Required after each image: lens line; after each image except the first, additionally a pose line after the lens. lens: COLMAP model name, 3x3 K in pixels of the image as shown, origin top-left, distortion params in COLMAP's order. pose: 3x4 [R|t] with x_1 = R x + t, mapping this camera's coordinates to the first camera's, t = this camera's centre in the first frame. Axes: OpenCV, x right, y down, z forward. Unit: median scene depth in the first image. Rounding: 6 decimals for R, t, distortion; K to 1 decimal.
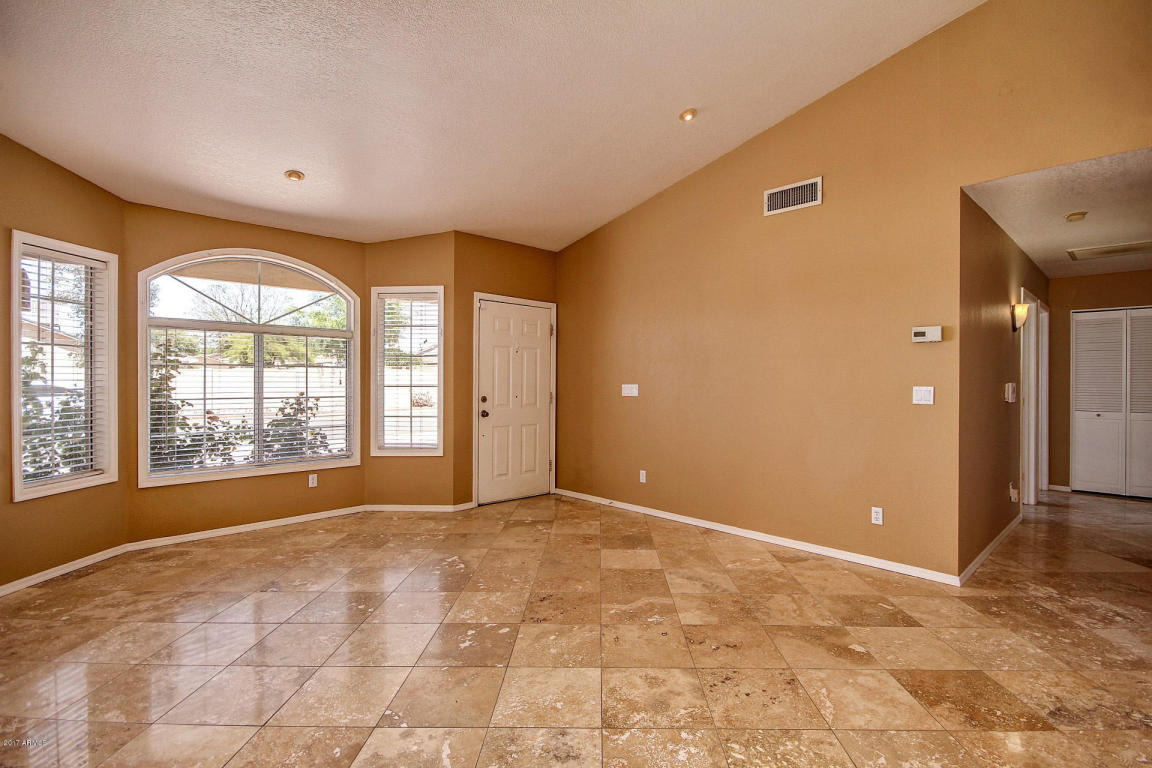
lens RADIAL K [[553.5, 0, 606.6], [0, 553.5, 378.8], [0, 0, 1]] dist [0.000608, -0.001012]
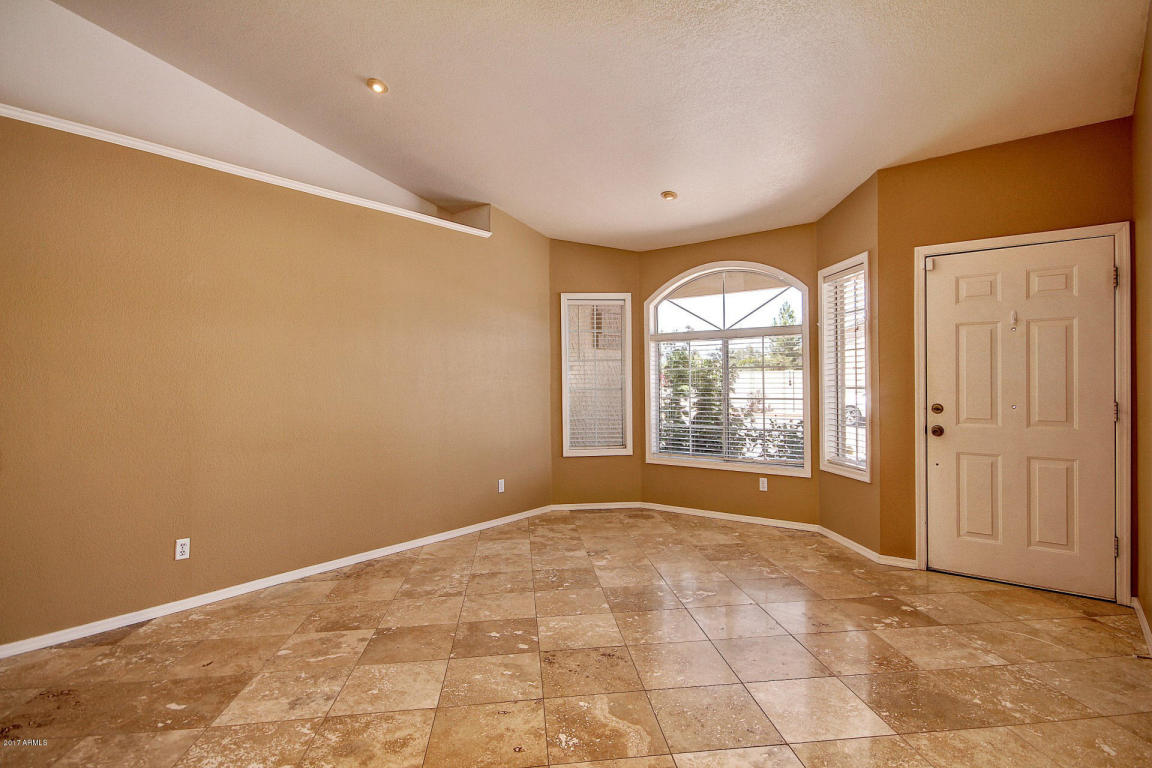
lens RADIAL K [[587.9, 0, 562.8], [0, 587.9, 387.6], [0, 0, 1]] dist [0.003499, 0.000359]
pose [[0.102460, 0.006539, -0.994716, 0.447618], [0.014619, 0.999860, 0.008079, 0.000174], [0.994630, -0.015370, 0.102350, 0.523184]]
